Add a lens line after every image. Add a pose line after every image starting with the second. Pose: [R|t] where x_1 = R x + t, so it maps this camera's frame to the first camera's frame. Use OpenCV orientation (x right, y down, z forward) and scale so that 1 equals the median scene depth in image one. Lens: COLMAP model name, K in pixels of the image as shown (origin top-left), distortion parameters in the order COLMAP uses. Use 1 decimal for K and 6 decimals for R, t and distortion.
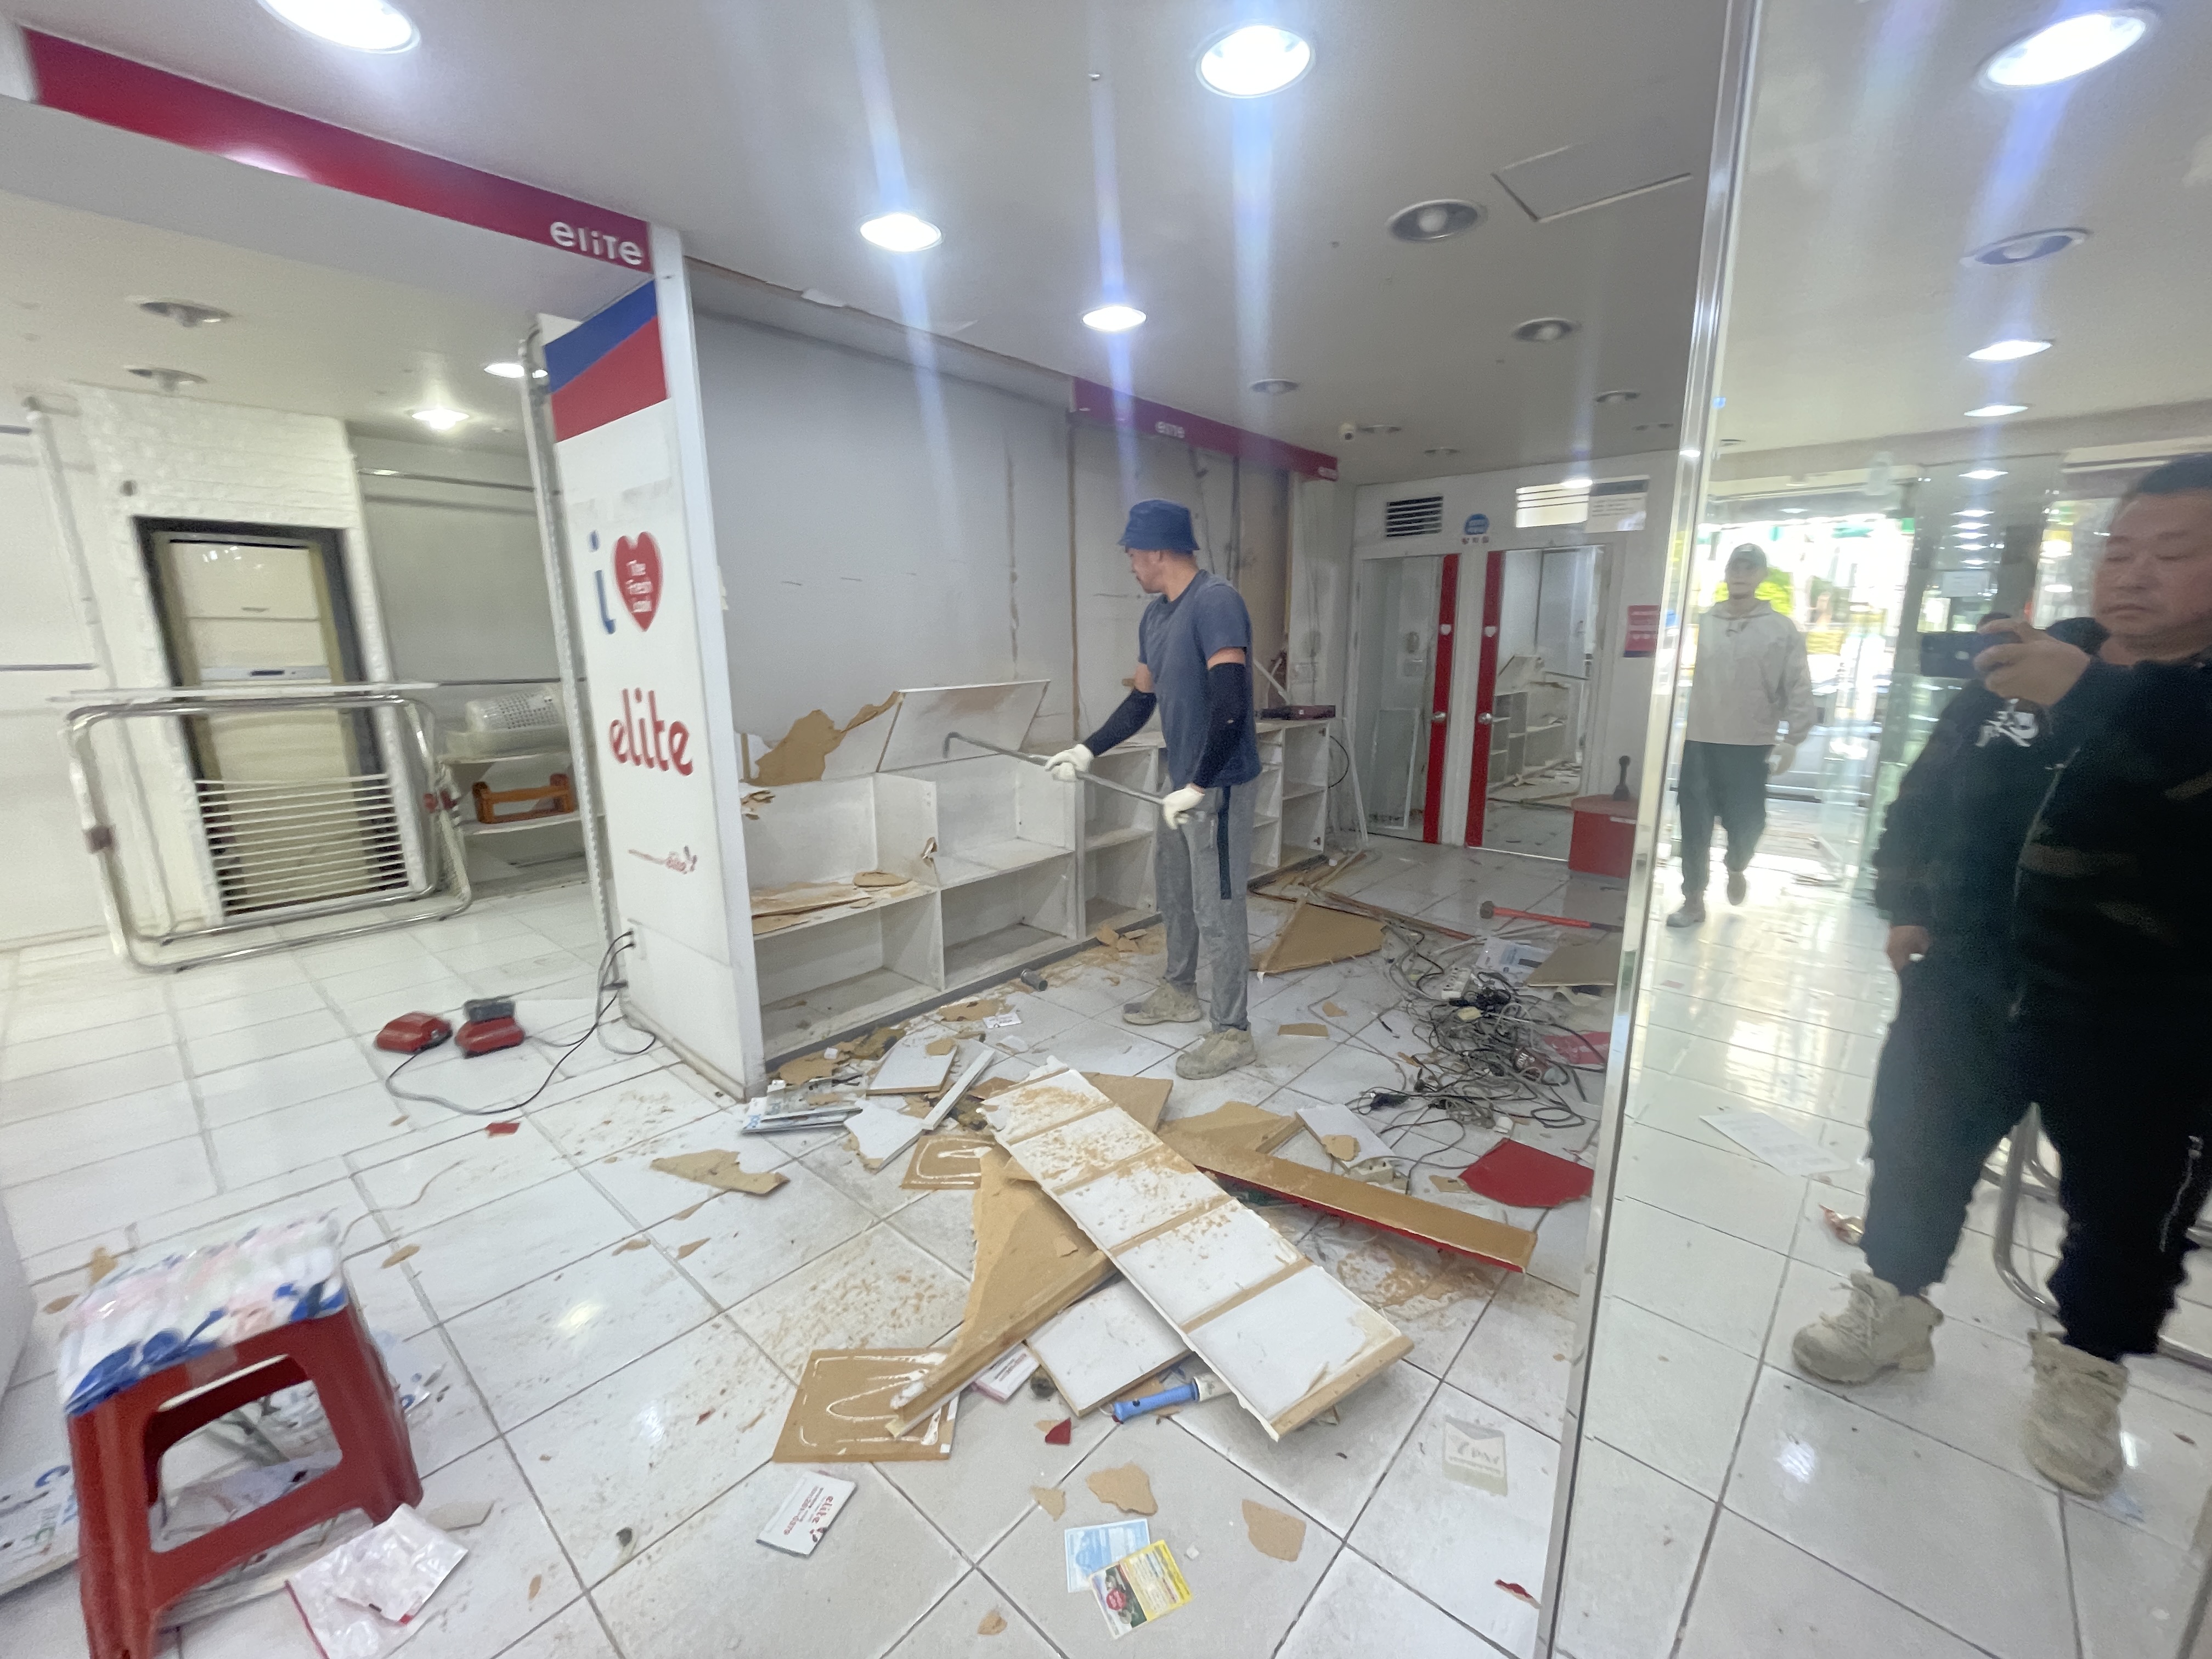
lens RADIAL K [[893.2, 0, 1116.6], [0, 893.2, 831.0], [0, 0, 1]] dist [0.000561, 0.000355]
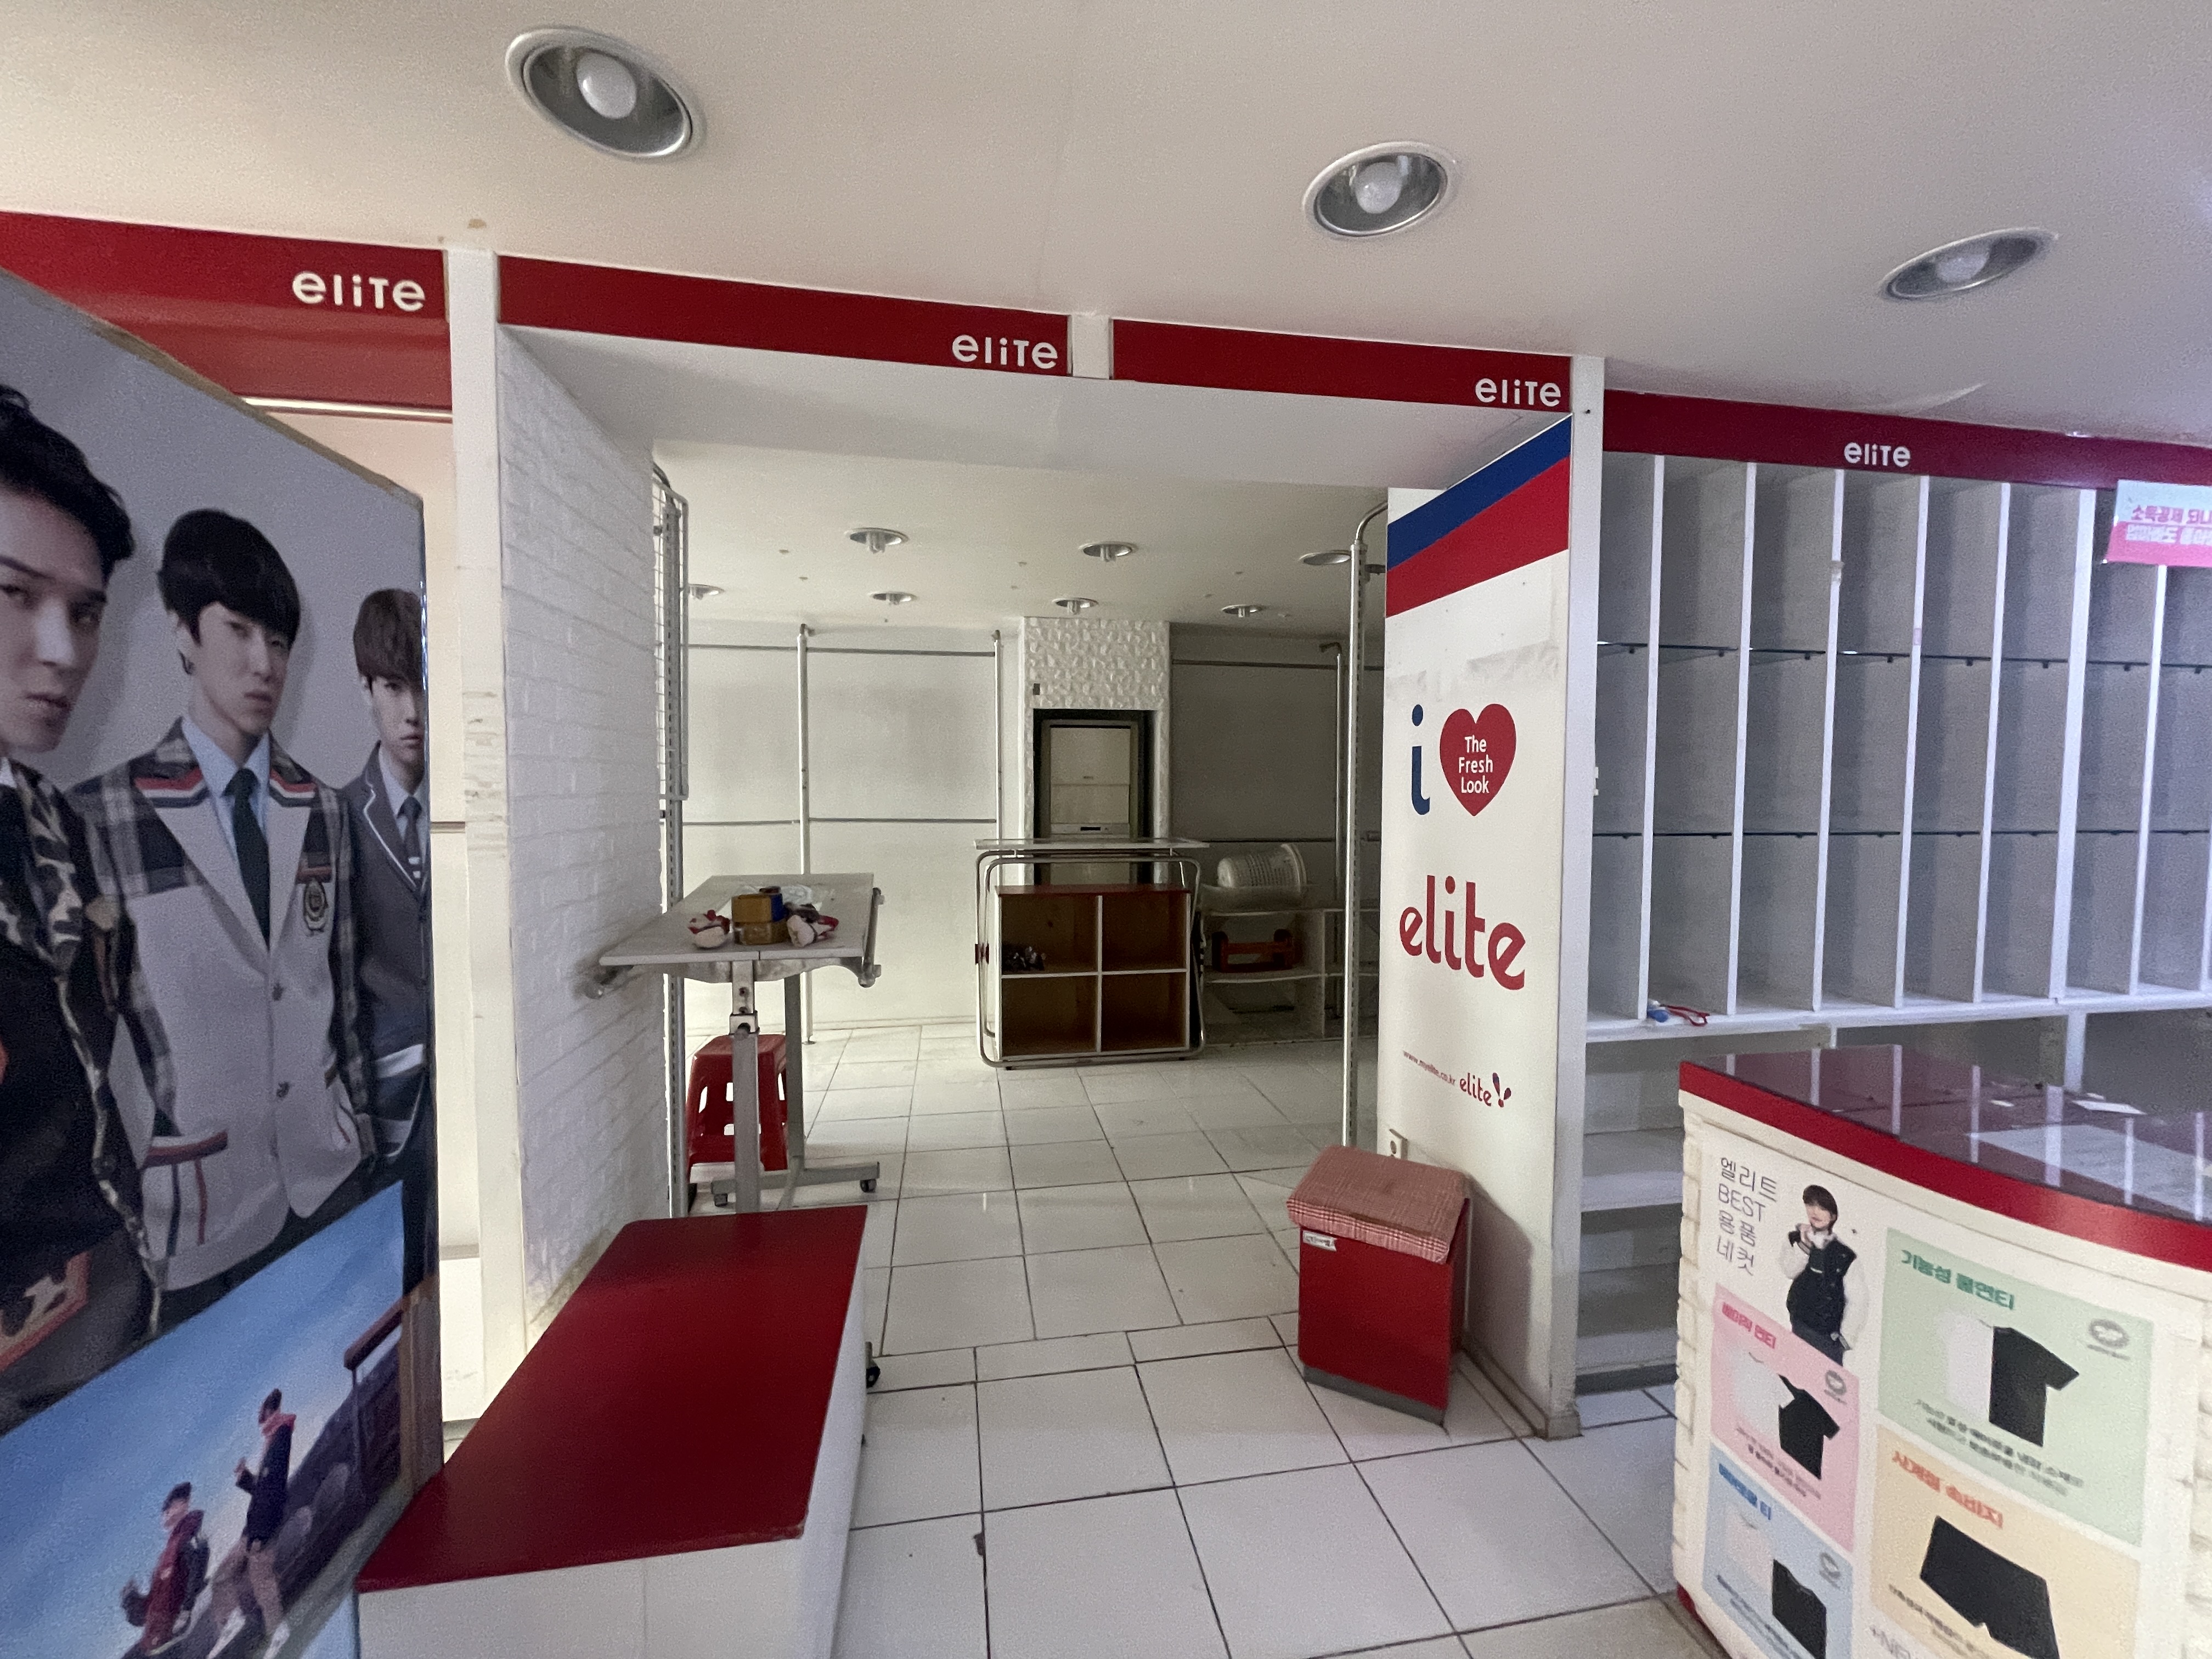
lens RADIAL K [[893.2, 0, 1108.3], [0, 893.2, 828.2], [0, 0, 1]] dist [0.000561, 0.000355]
pose [[0.782226, 0.035011, -0.622010, -0.256821], [-0.134753, 0.984293, -0.114059, -0.062127], [0.608247, 0.173037, 0.774657, 0.113981]]
